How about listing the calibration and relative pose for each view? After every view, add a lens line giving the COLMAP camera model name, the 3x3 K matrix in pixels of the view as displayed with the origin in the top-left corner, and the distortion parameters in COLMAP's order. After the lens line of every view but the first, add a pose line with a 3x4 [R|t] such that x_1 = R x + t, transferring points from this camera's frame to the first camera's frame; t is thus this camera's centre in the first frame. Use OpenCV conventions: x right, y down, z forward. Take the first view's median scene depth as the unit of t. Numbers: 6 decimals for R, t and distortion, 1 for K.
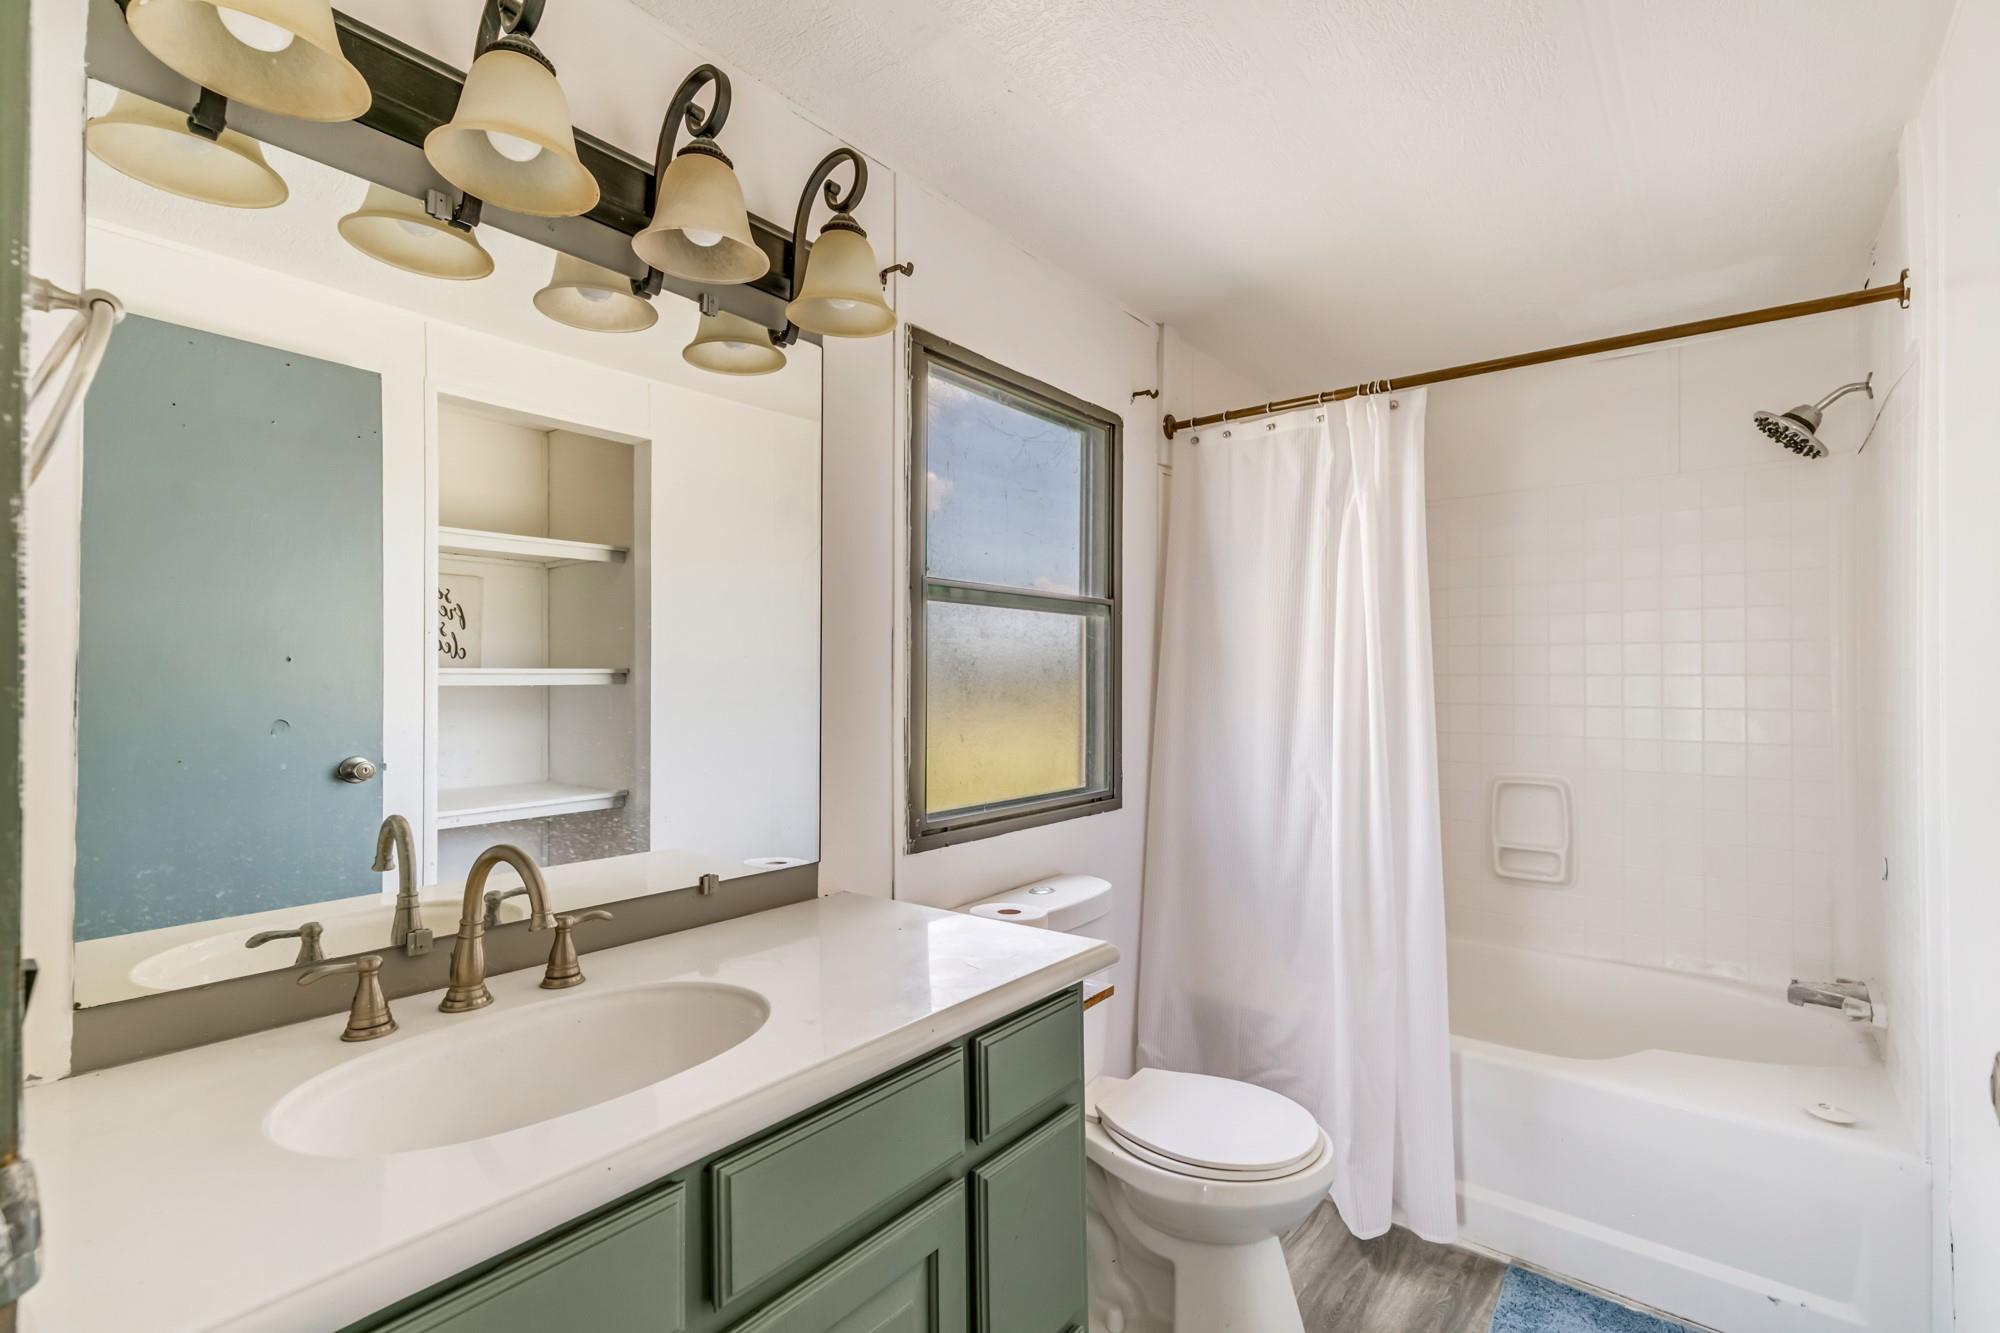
lens RADIAL K [[908.6, 0, 1002.5], [0, 908.6, 667.3], [0, 0, 1]] dist [0.000329, -0.000534]
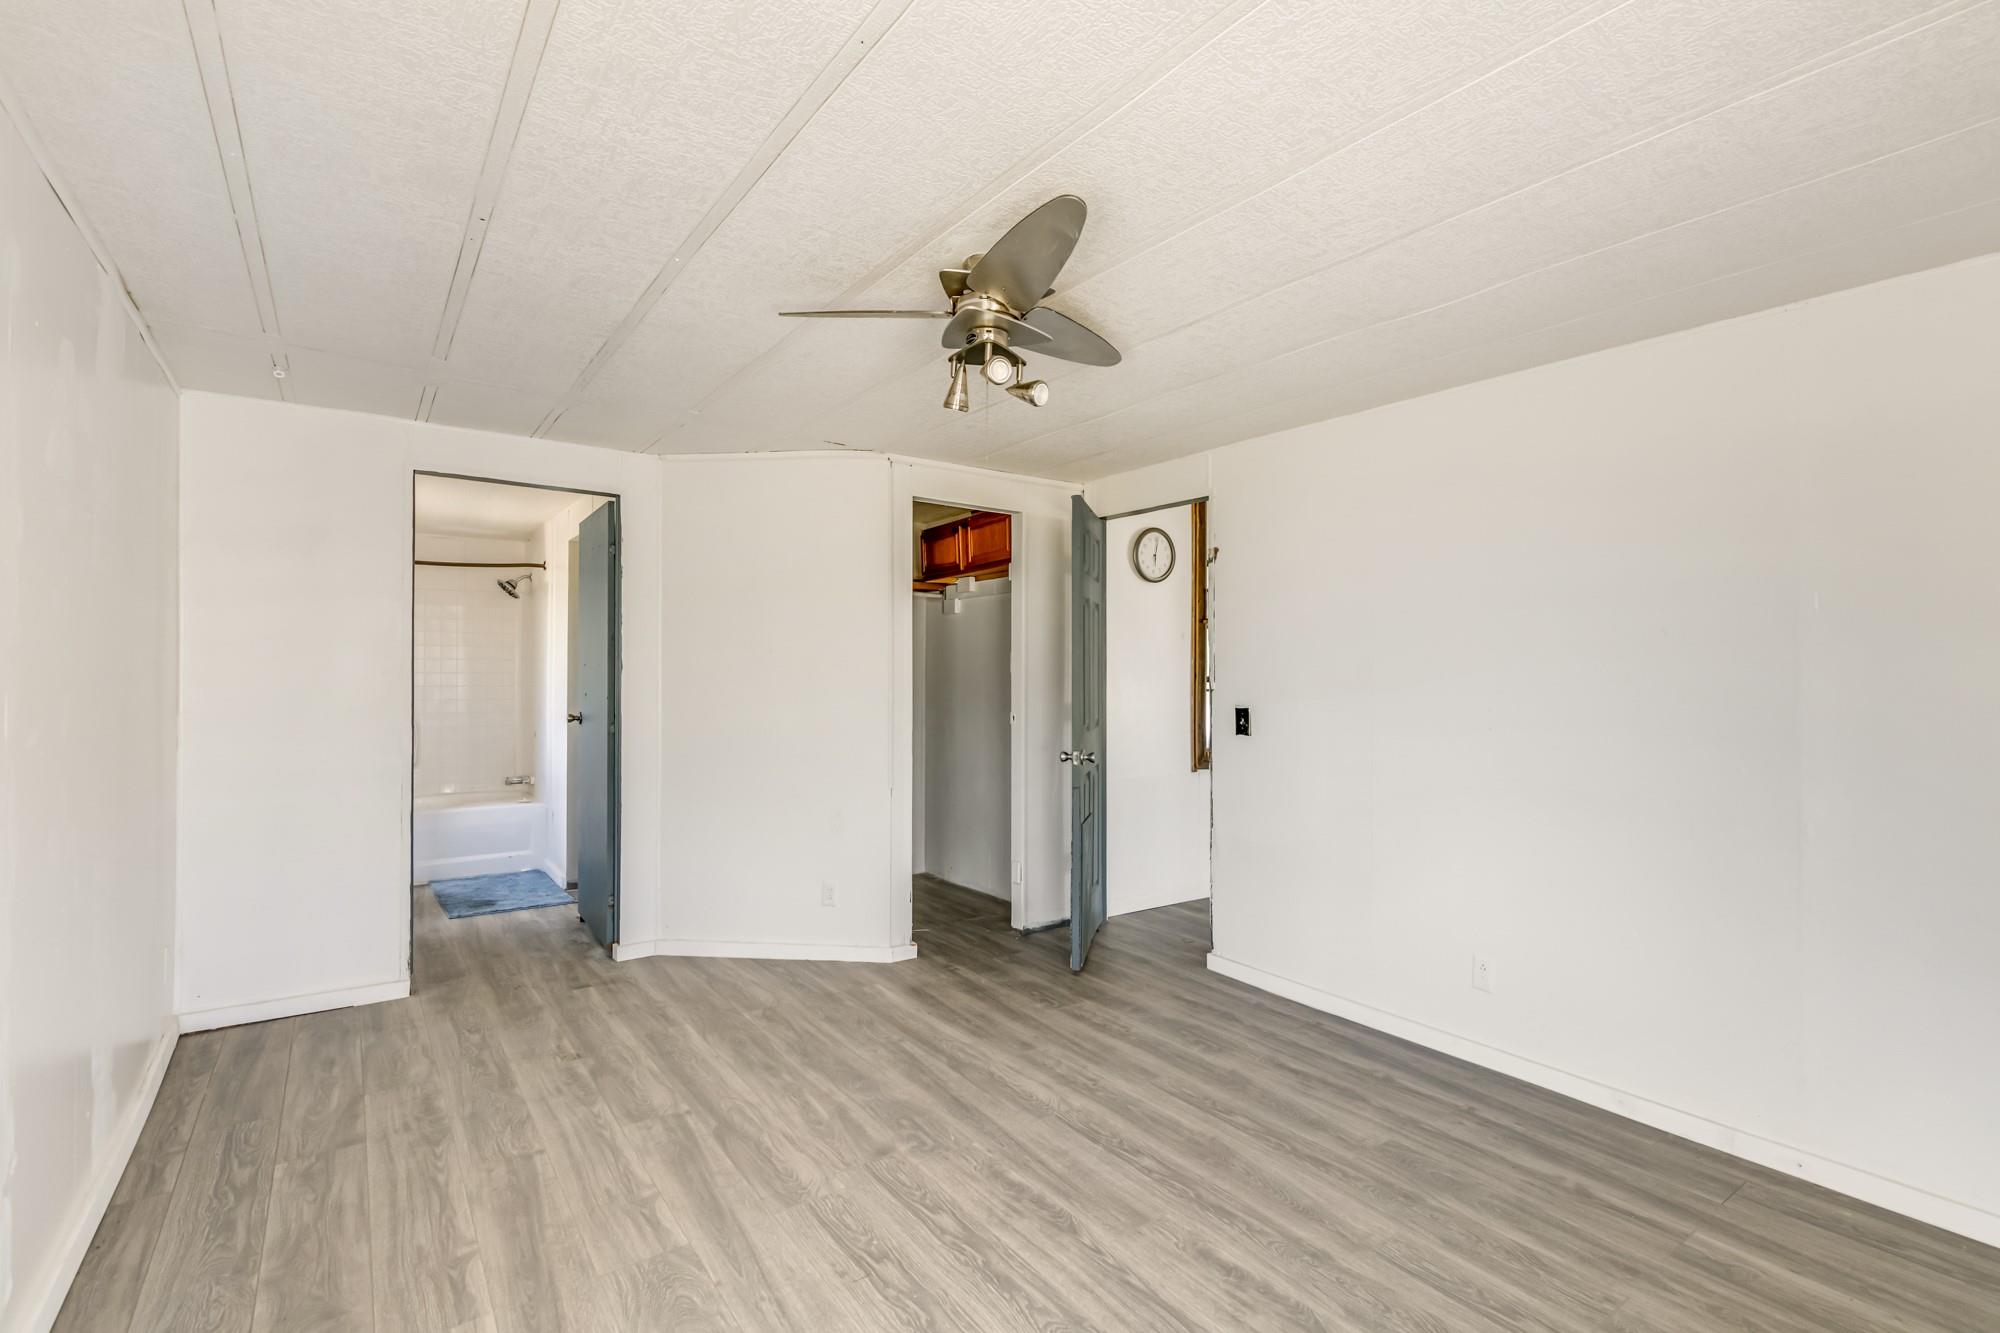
lens RADIAL K [[908.6, 0, 991.5], [0, 908.6, 662.4], [0, 0, 1]] dist [0.000329, -0.000534]
pose [[0.278674, 0.014556, 0.960275, -1.491082], [-0.008578, 0.999883, -0.012667, 0.000485], [-0.960347, -0.004708, 0.278766, -1.296056]]
